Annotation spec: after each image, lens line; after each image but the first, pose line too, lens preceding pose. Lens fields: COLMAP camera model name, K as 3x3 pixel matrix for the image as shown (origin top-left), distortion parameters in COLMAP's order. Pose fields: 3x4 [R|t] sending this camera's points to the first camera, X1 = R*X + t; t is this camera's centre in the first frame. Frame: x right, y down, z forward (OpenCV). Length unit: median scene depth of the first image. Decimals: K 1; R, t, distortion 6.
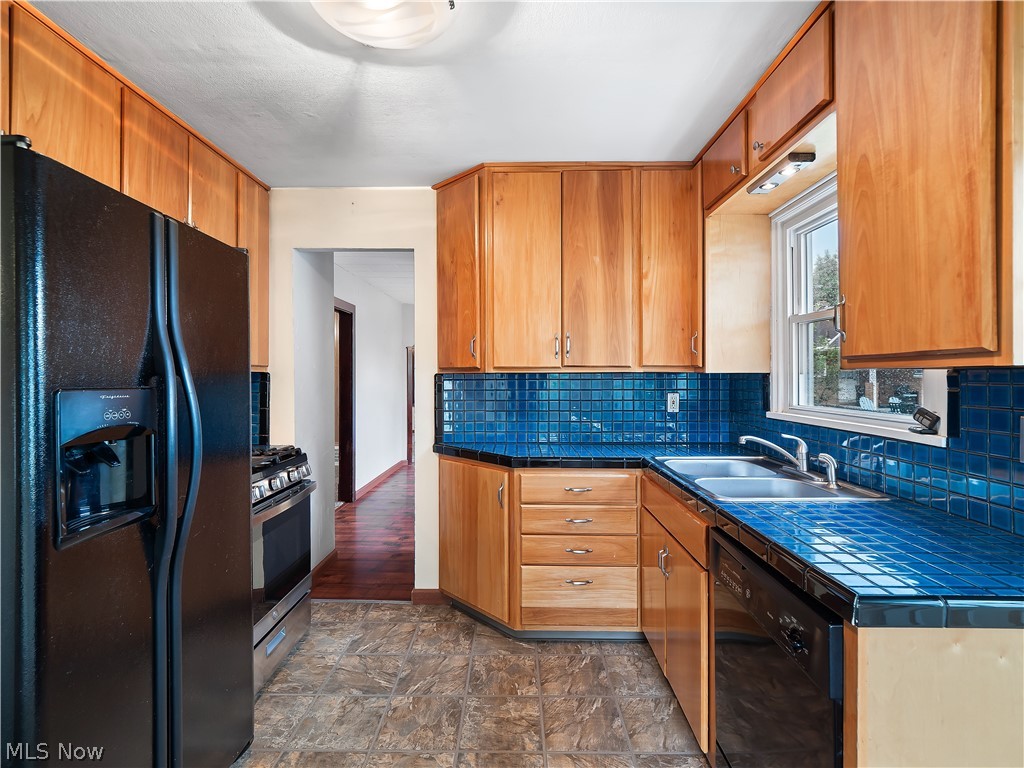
lens RADIAL K [[503.7, 0, 509.7], [0, 503.7, 377.3], [0, 0, 1]] dist [0.002721, -0.002152]
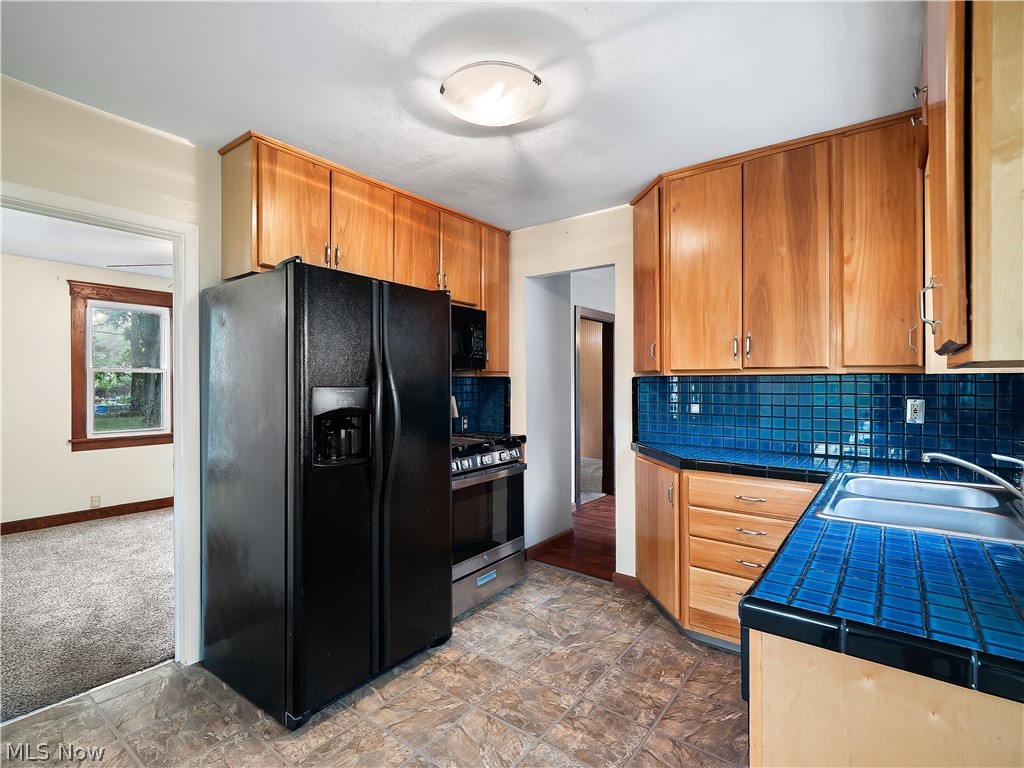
lens RADIAL K [[503.7, 0, 506.2], [0, 503.7, 384.6], [0, 0, 1]] dist [0.002721, -0.002152]
pose [[0.800934, 0.001995, -0.598750, 0.336077], [0.001559, 0.999984, 0.005417, 0.003263], [0.598751, -0.005272, 0.800918, -0.030442]]
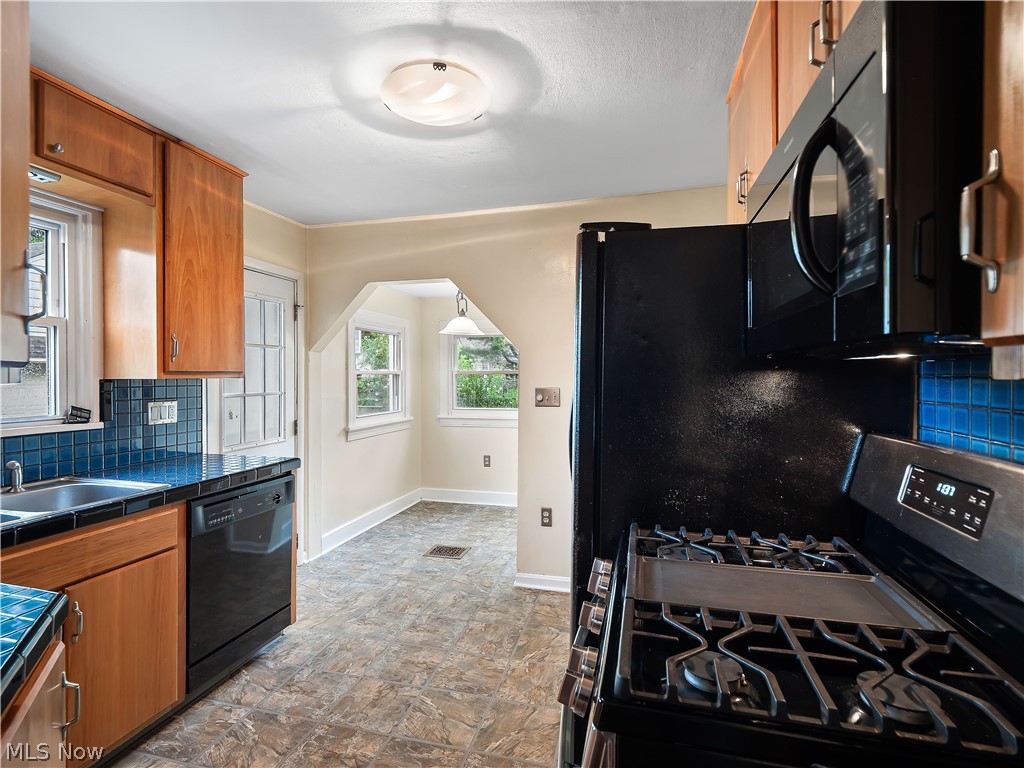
lens RADIAL K [[503.7, 0, 505.4], [0, 503.7, 381.4], [0, 0, 1]] dist [0.002721, -0.002152]
pose [[-0.970042, -0.000863, 0.242935, -0.437858], [0.002324, 0.999915, 0.012831, -0.014385], [-0.242926, 0.013011, -0.969958, 1.309745]]
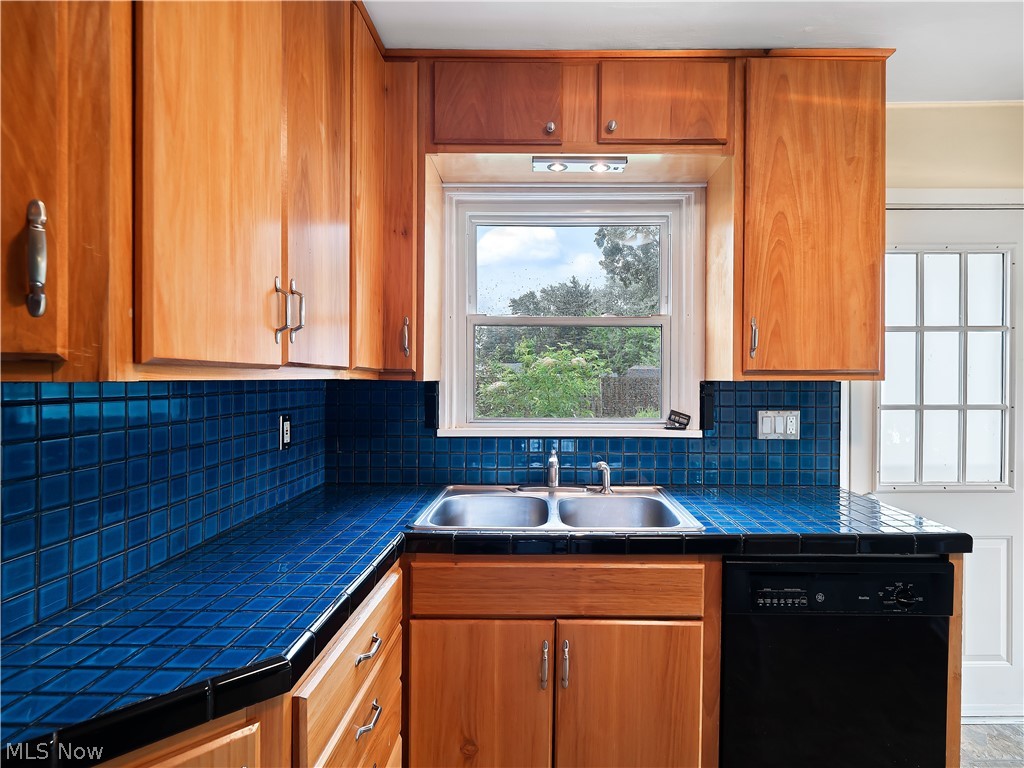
lens RADIAL K [[522.7, 0, 538.0], [0, 522.7, 380.6], [0, 0, 1]] dist [-0.000046, -0.001067]
pose [[-0.017661, -0.001552, 0.999843, -0.319147], [0.000176, 0.999999, 0.001555, -0.010149], [-0.999844, 0.000203, -0.017661, 0.864686]]
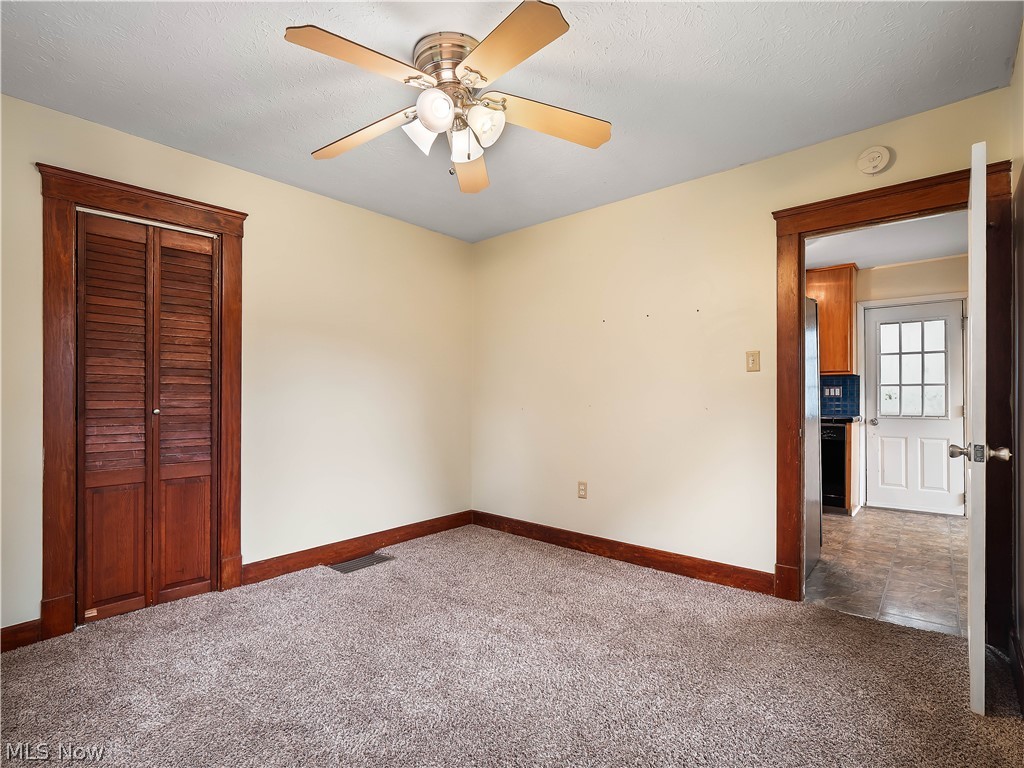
lens RADIAL K [[503.7, 0, 517.1], [0, 503.7, 391.9], [0, 0, 1]] dist [0.002721, -0.002152]
pose [[0.634395, 0.006987, 0.772977, -2.037540], [-0.003604, 0.999975, -0.006082, 0.079825], [-0.773000, 0.001072, 0.634405, 0.140145]]
